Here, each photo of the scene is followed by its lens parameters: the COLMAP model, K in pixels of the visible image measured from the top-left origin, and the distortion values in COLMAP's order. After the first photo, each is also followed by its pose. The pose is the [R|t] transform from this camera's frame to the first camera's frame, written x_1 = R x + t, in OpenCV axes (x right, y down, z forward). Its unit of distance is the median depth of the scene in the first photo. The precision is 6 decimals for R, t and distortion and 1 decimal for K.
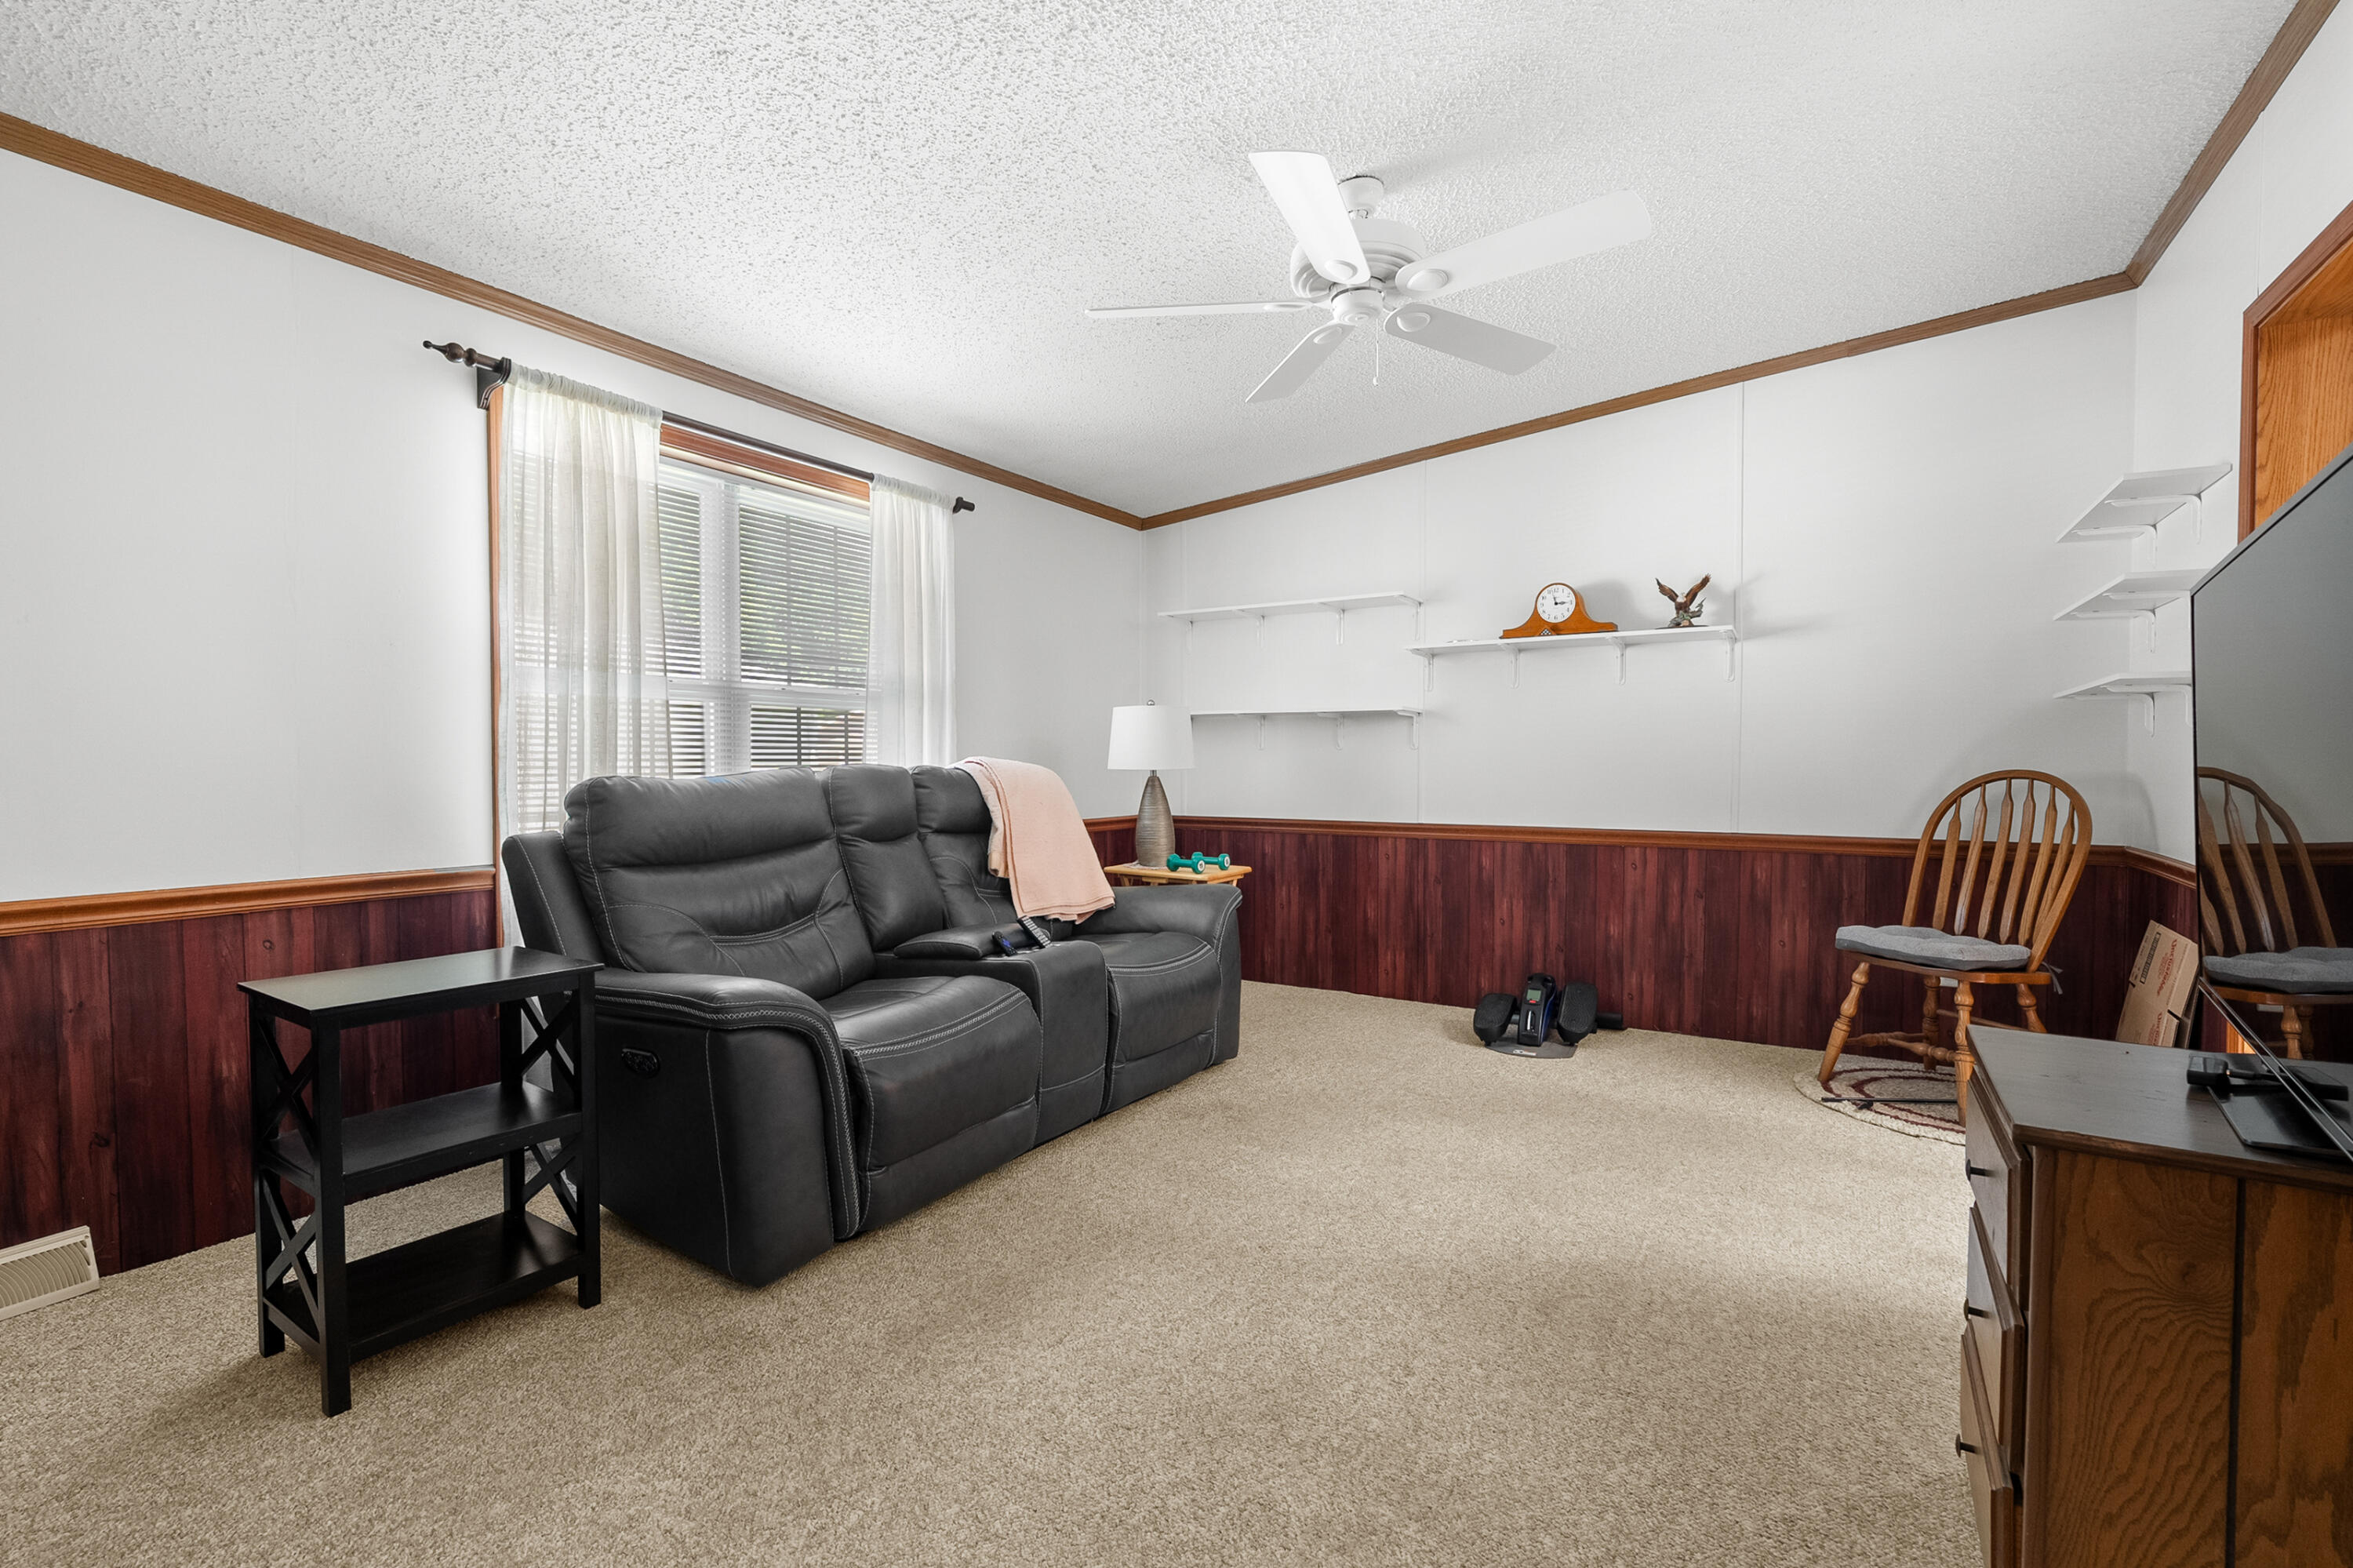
lens RADIAL K [[1063.4, 0, 1155.0], [0, 1063.4, 774.4], [0, 0, 1]] dist [-0.008706, 0.001392]
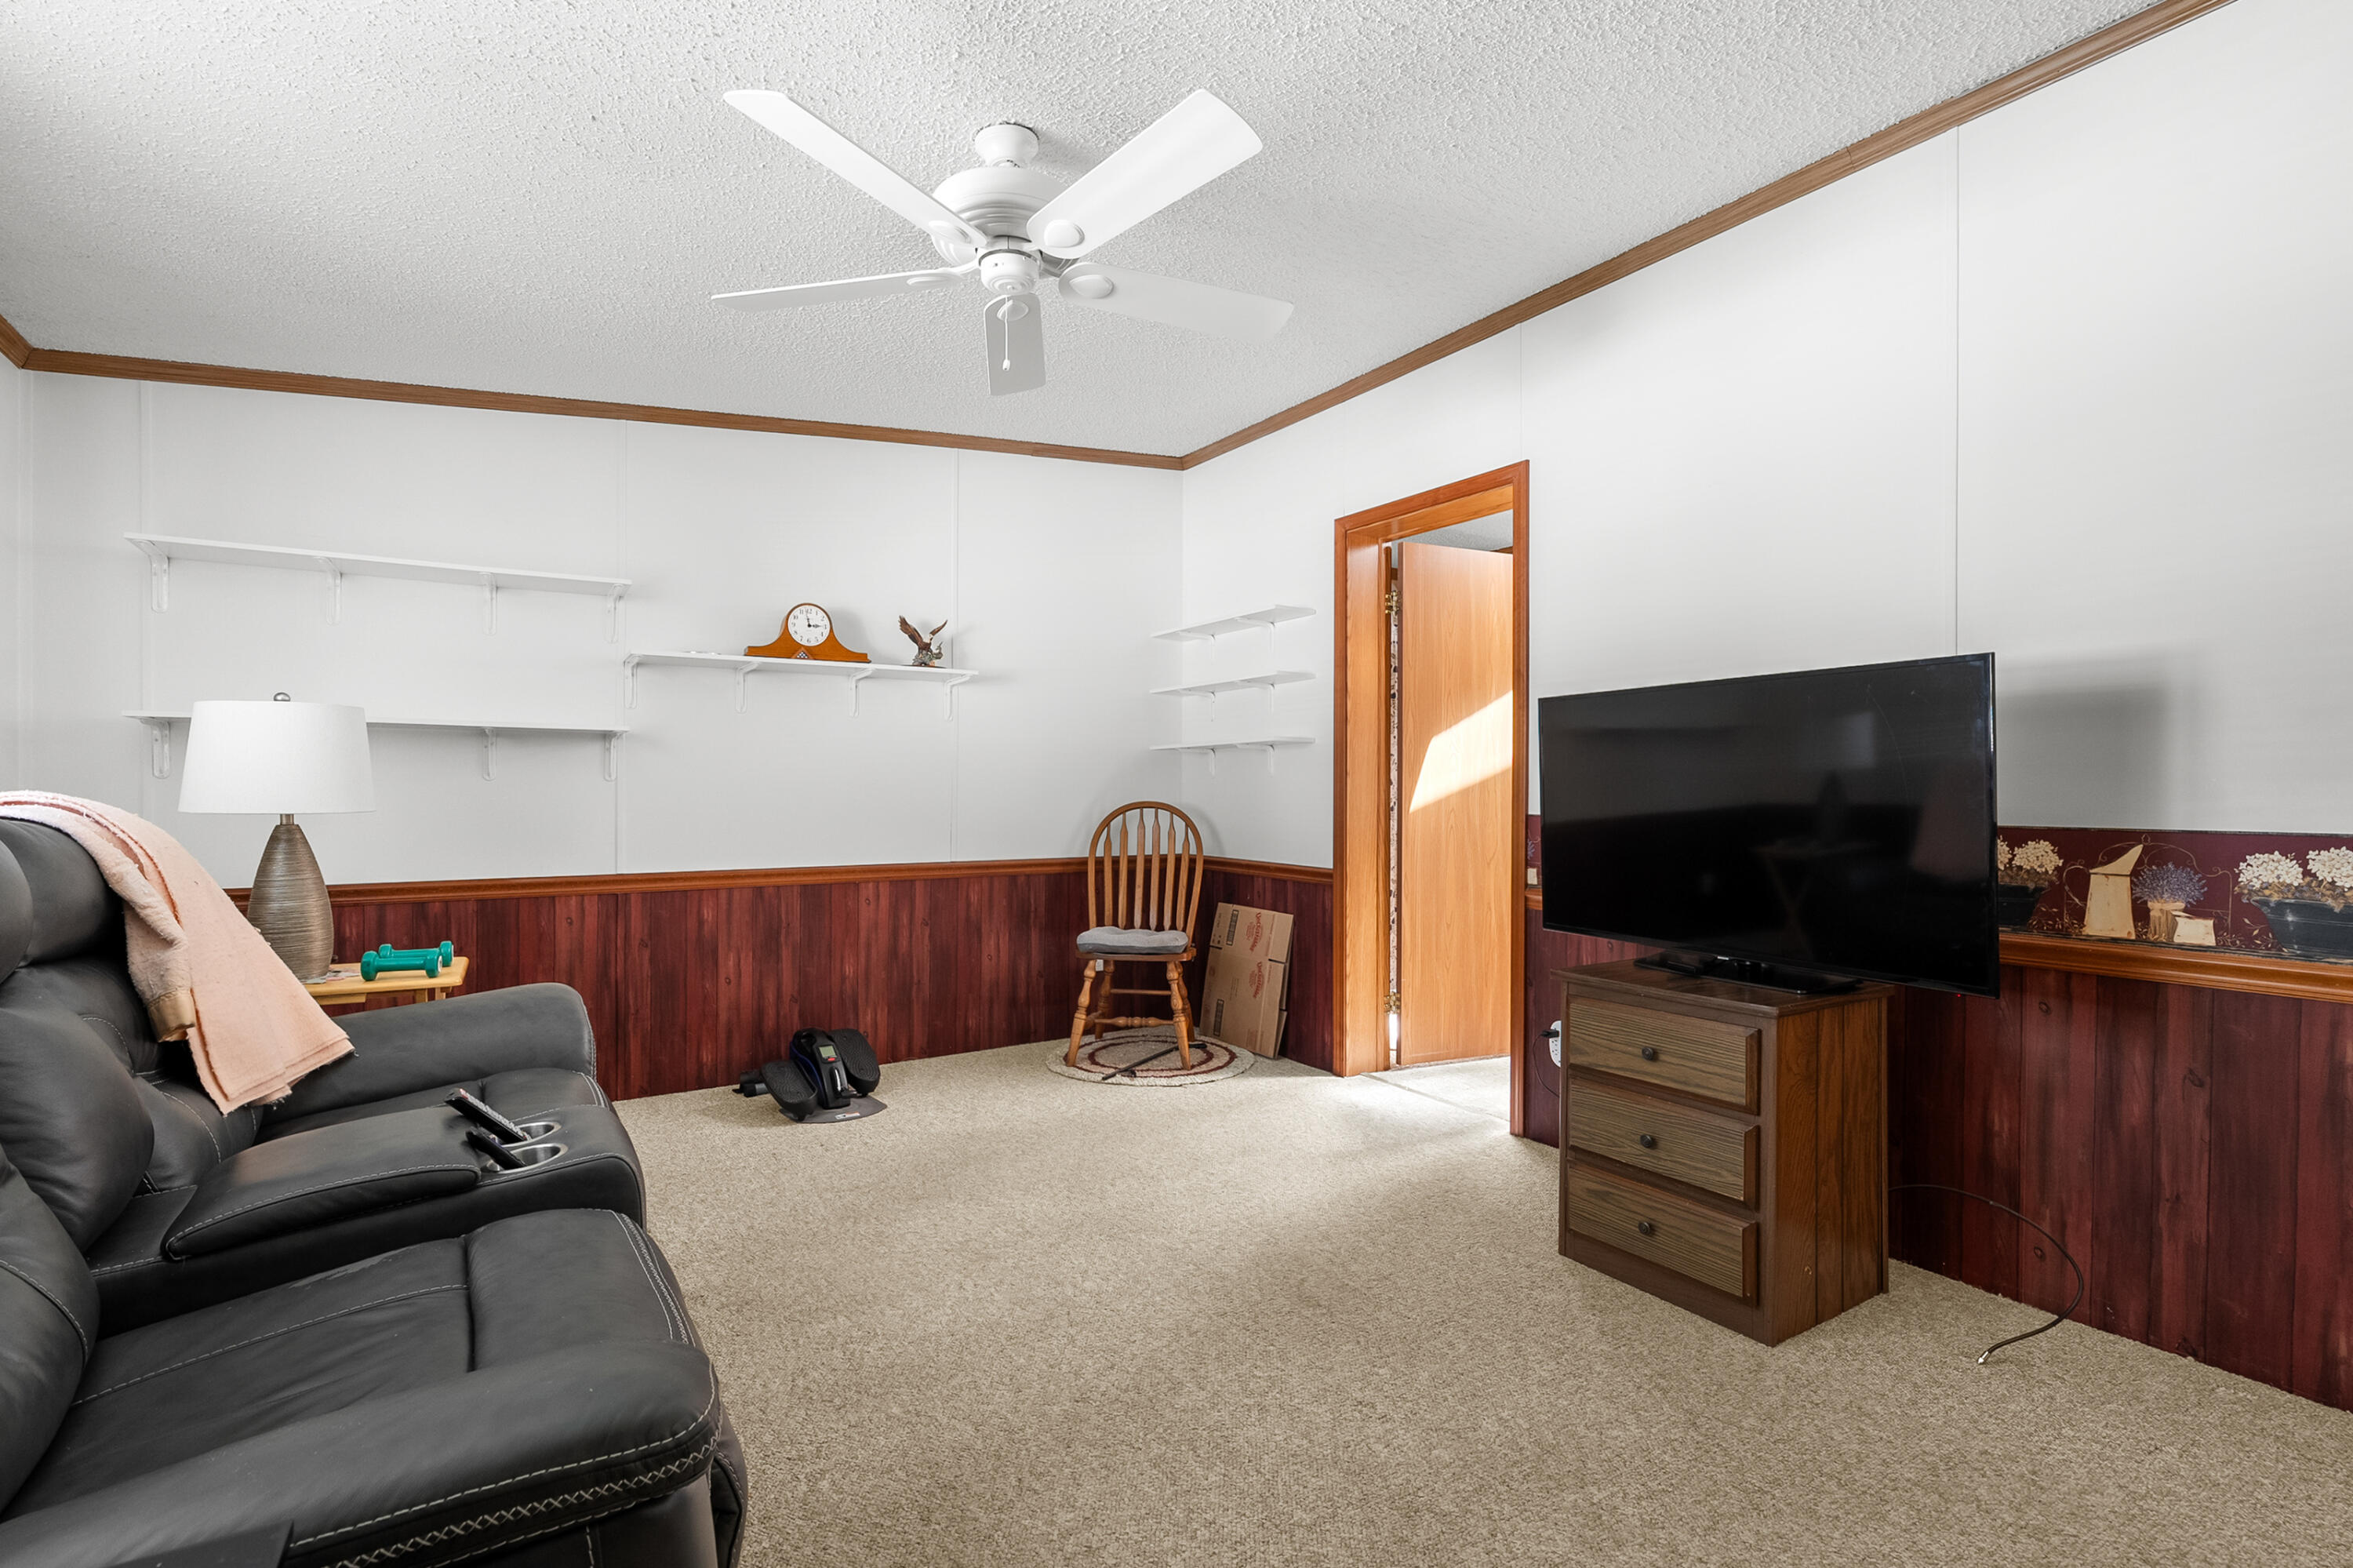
lens RADIAL K [[1063.4, 0, 1193.8], [0, 1063.4, 785.2], [0, 0, 1]] dist [-0.008706, 0.001392]
pose [[0.412294, 0.005429, 0.911035, -0.344172], [0.010893, 0.999881, -0.010888, -0.008219], [-0.910986, 0.014413, 0.412186, 0.331762]]
